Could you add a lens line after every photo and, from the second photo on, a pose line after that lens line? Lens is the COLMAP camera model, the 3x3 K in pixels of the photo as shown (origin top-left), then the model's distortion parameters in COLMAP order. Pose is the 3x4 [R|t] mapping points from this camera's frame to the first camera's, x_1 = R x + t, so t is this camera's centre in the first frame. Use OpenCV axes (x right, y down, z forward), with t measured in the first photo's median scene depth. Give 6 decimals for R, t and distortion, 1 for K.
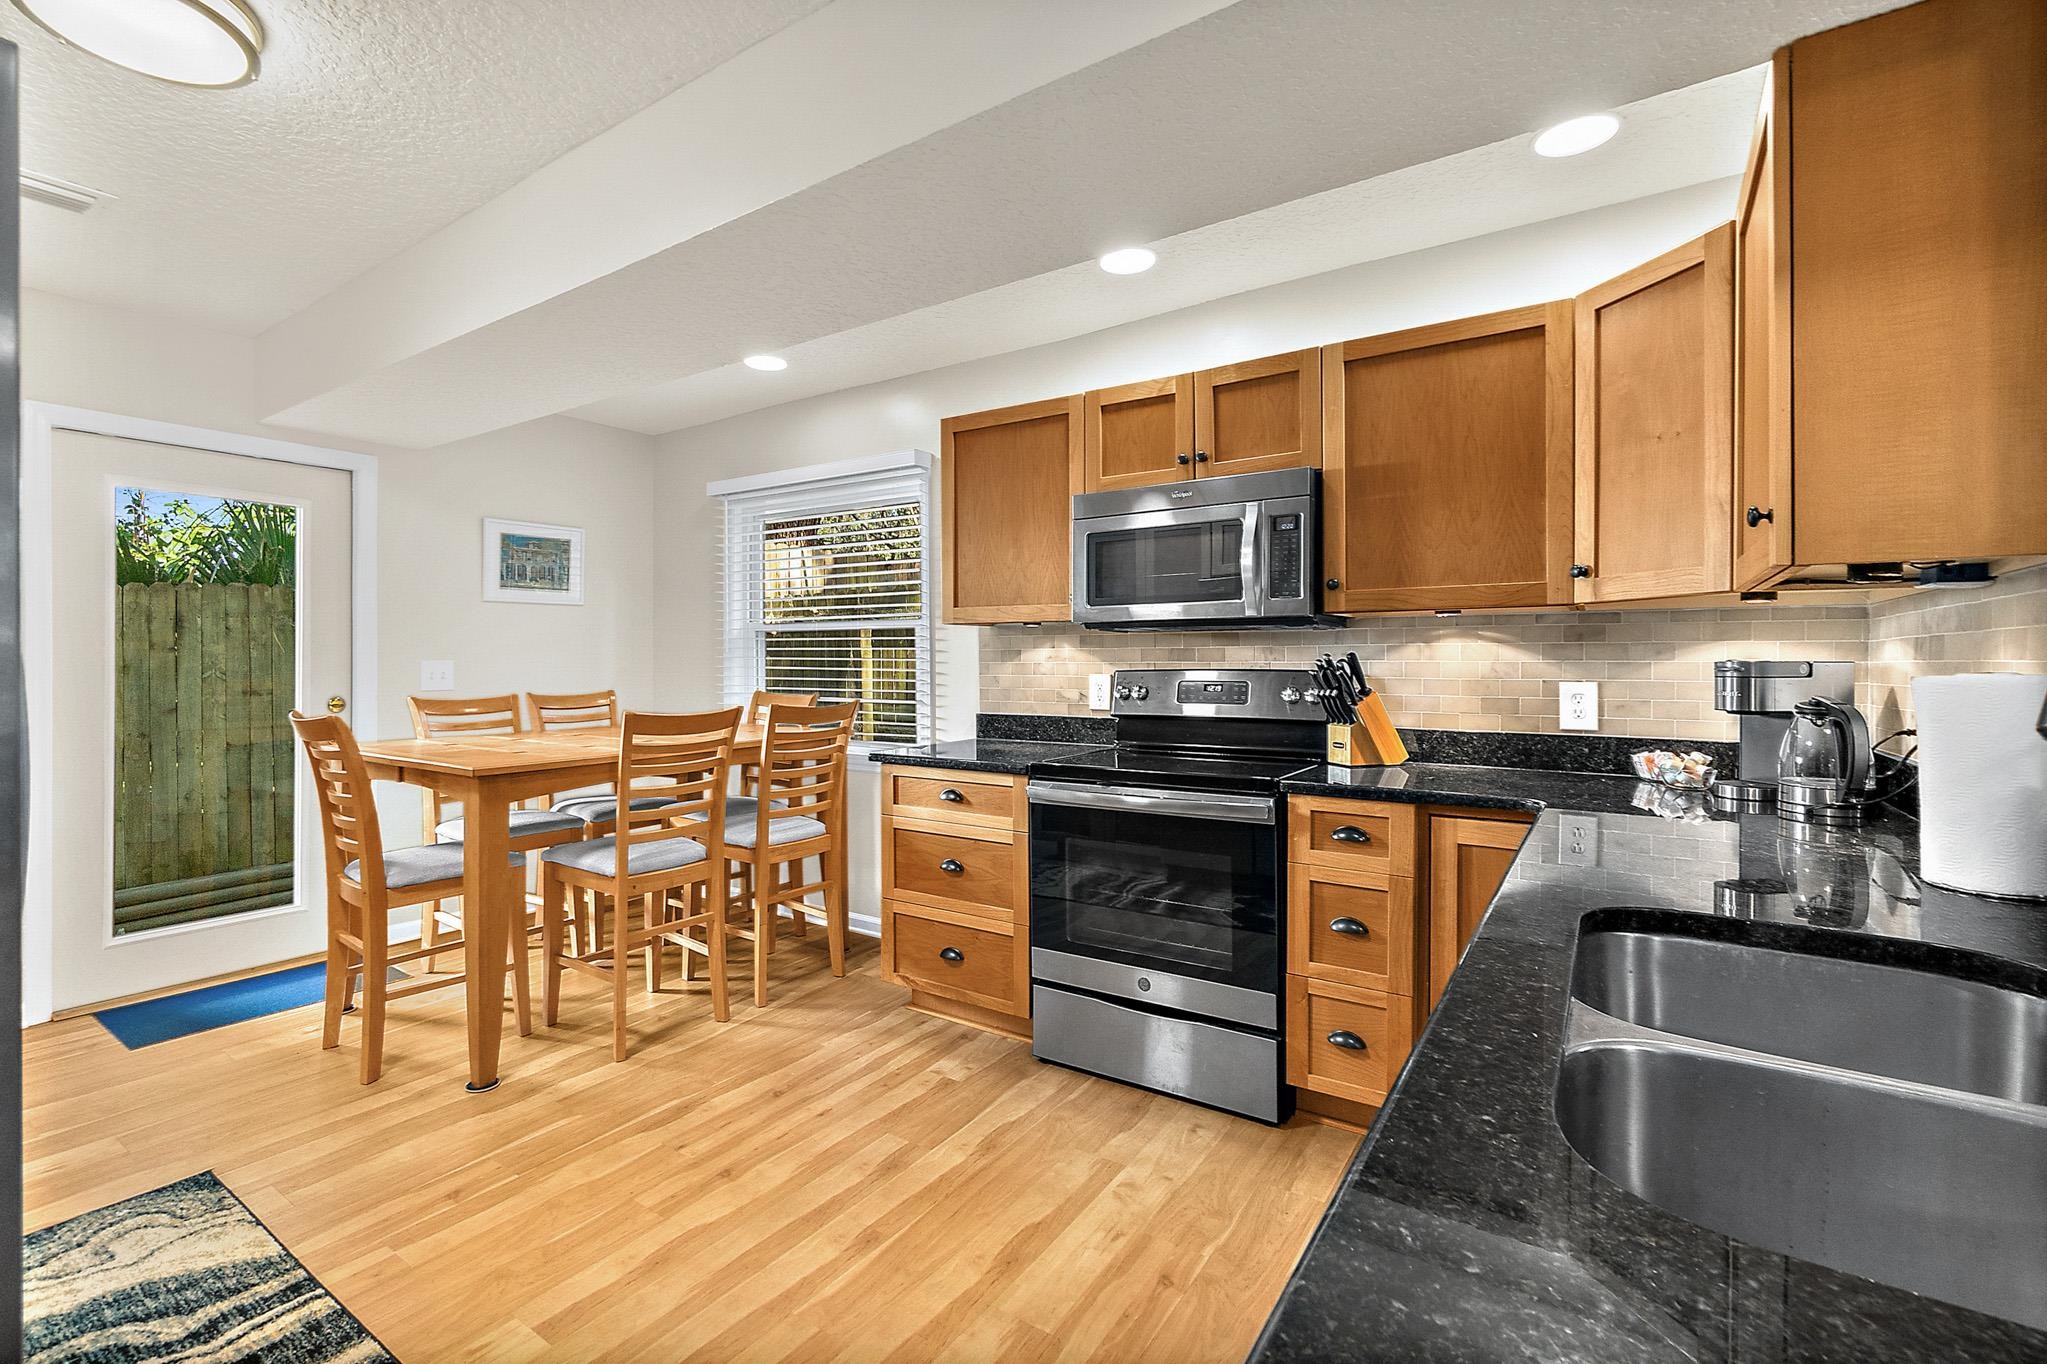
lens RADIAL K [[906.8, 0, 1010.9], [0, 906.8, 667.9], [0, 0, 1]] dist [-0.010644, -0.000225]
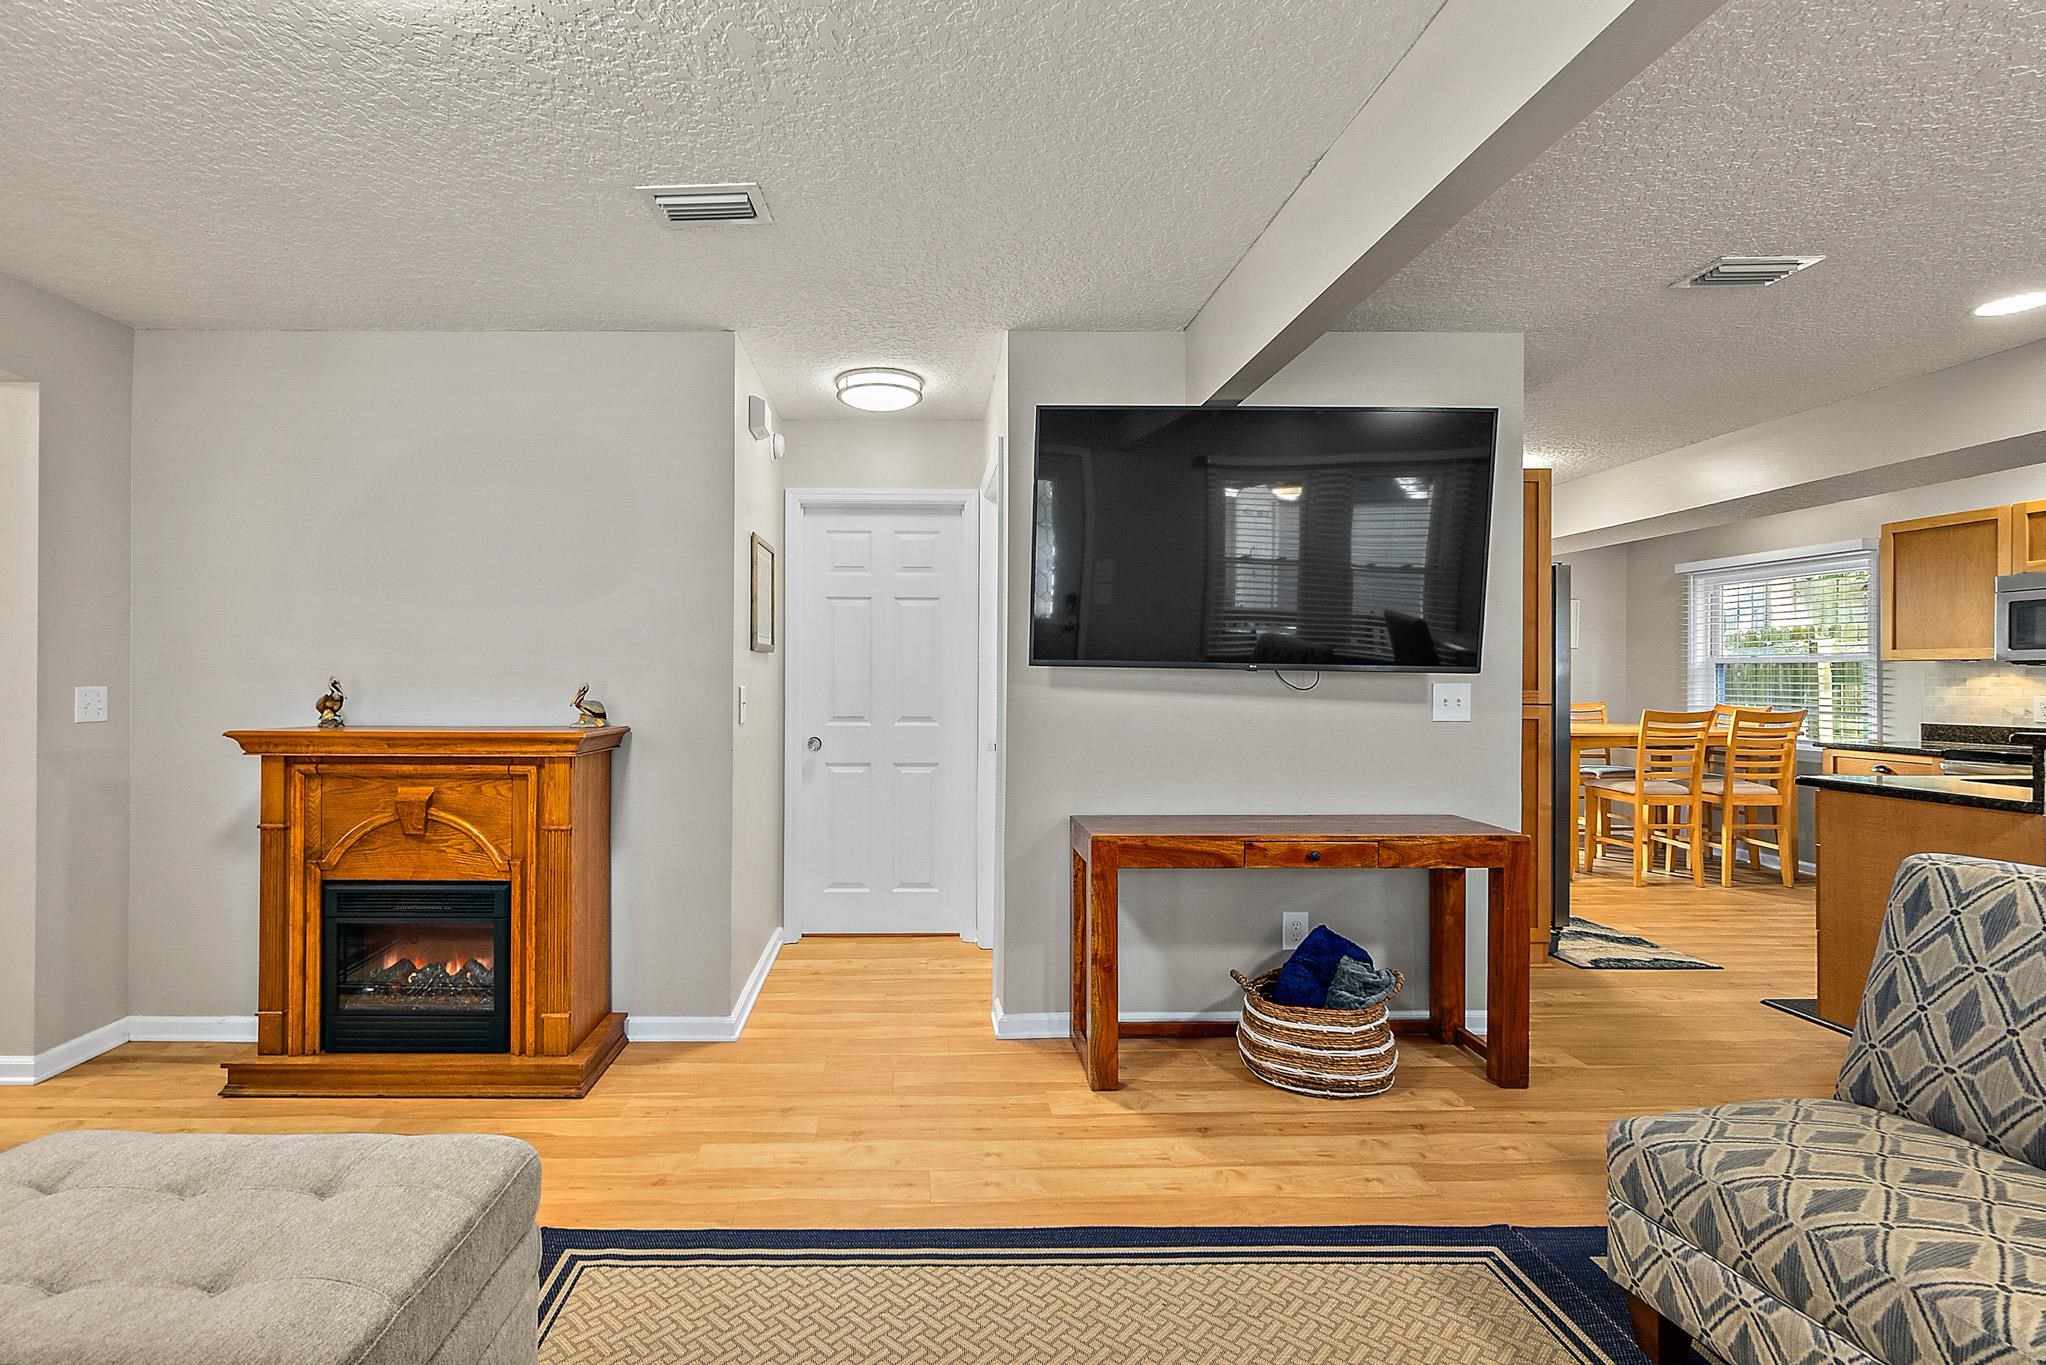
lens RADIAL K [[928.6, 0, 914.9], [0, 928.6, 678.6], [0, 0, 1]] dist [-0.007038, 0.000327]
pose [[0.573647, 0.004123, -0.819092, 0.274052], [-0.010817, 0.999938, -0.002542, 0.001236], [0.819031, 0.010318, 0.573656, -1.271493]]
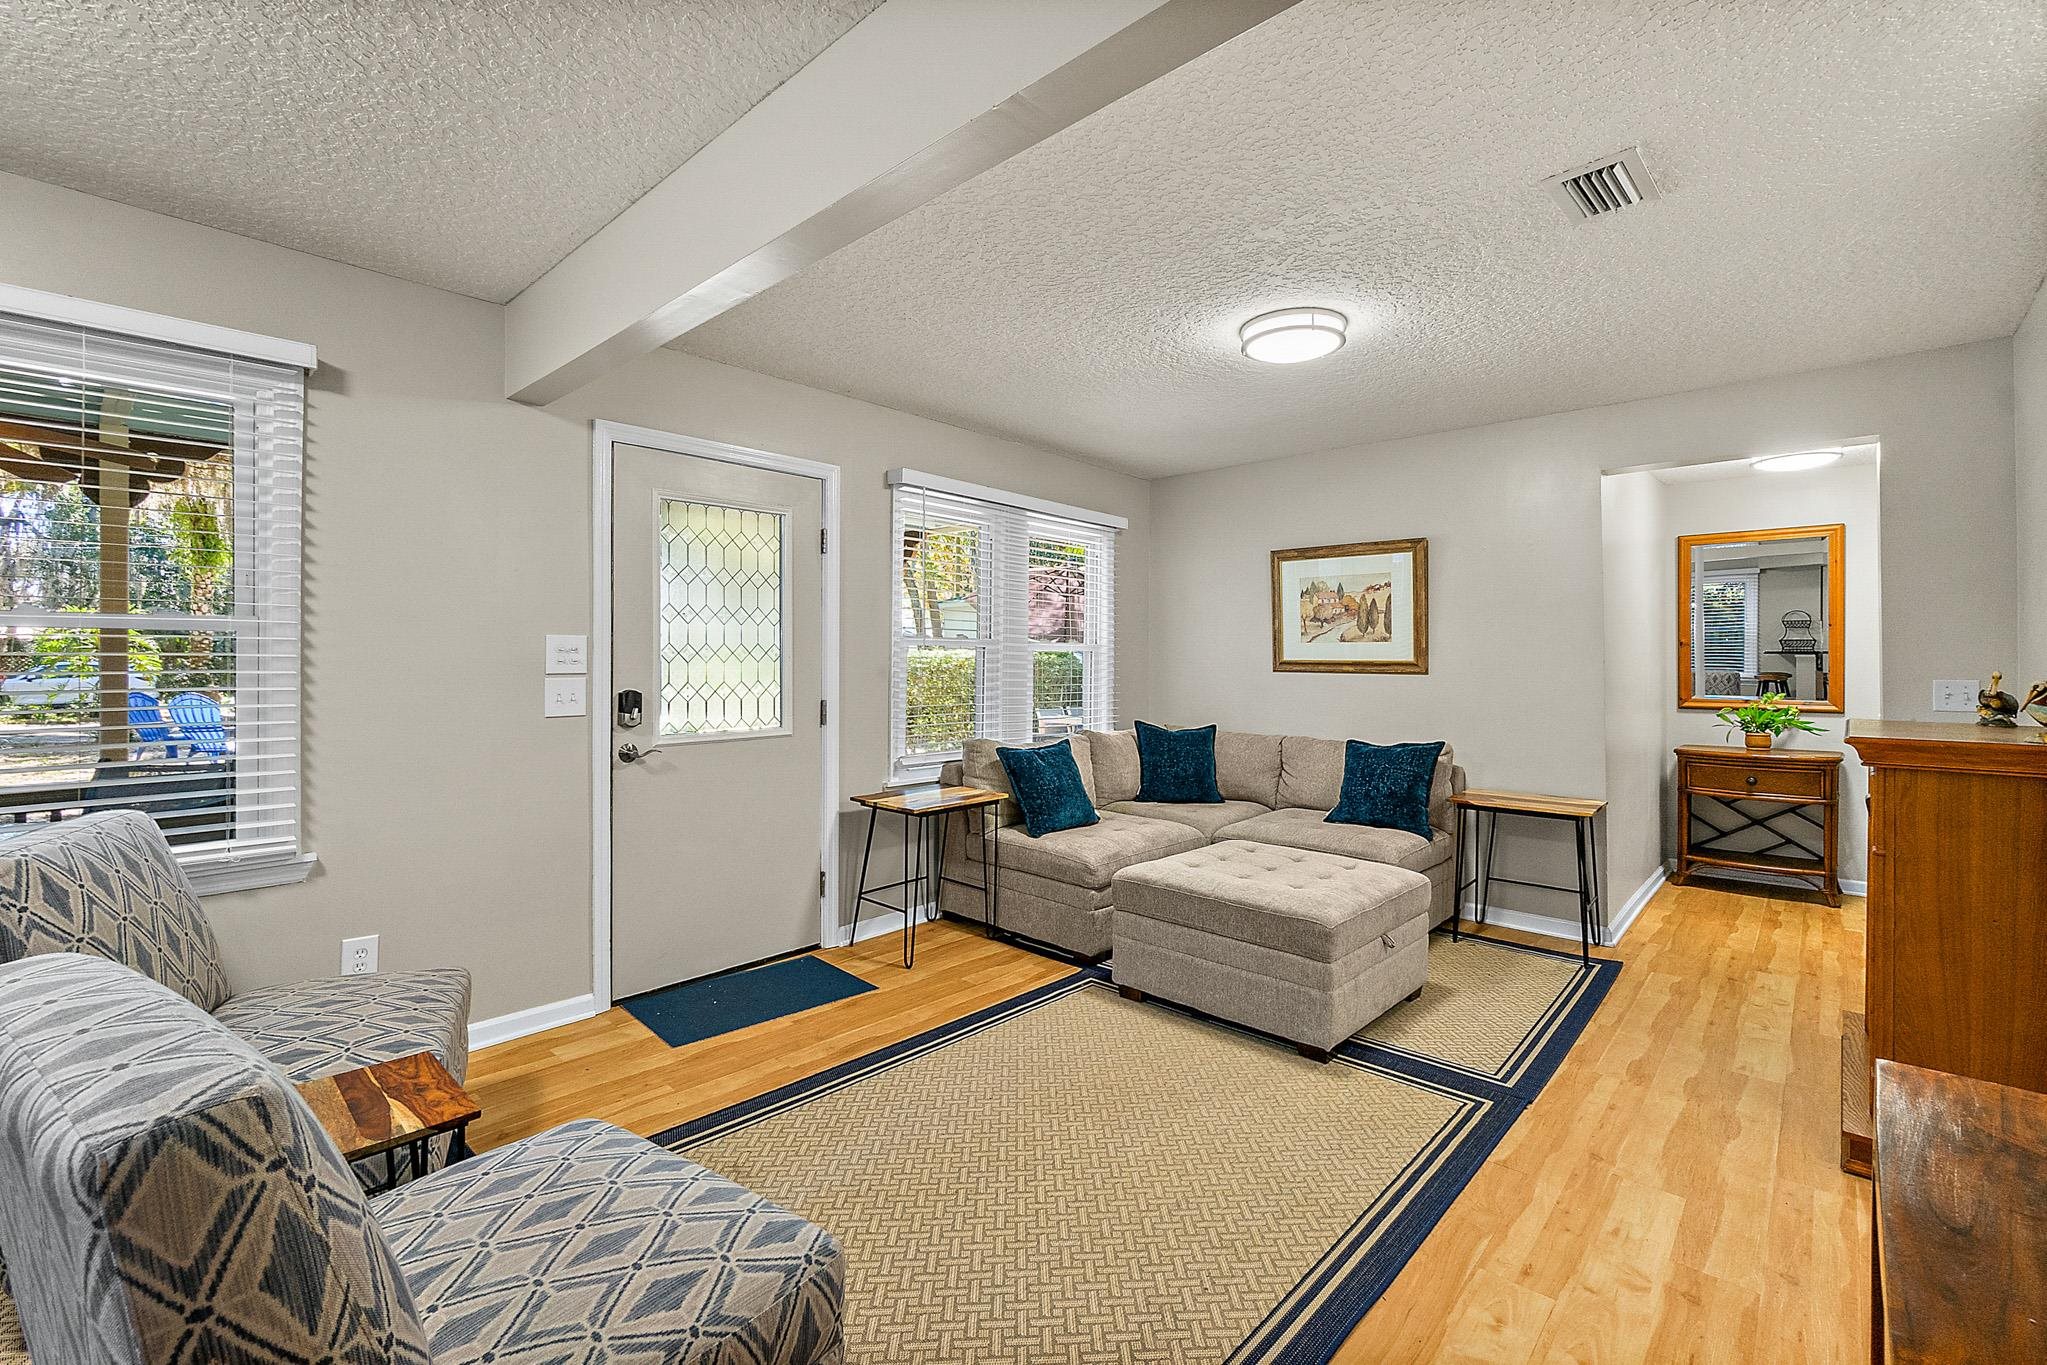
lens RADIAL K [[879.9, 0, 1011.2], [0, 879.9, 664.1], [0, 0, 1]] dist [-0.007716, 0.000328]
pose [[-0.988422, -0.001654, 0.151724, -0.075941], [-0.000538, 0.999972, 0.007397, -0.008790], [-0.151732, 0.007230, -0.988395, -0.226970]]
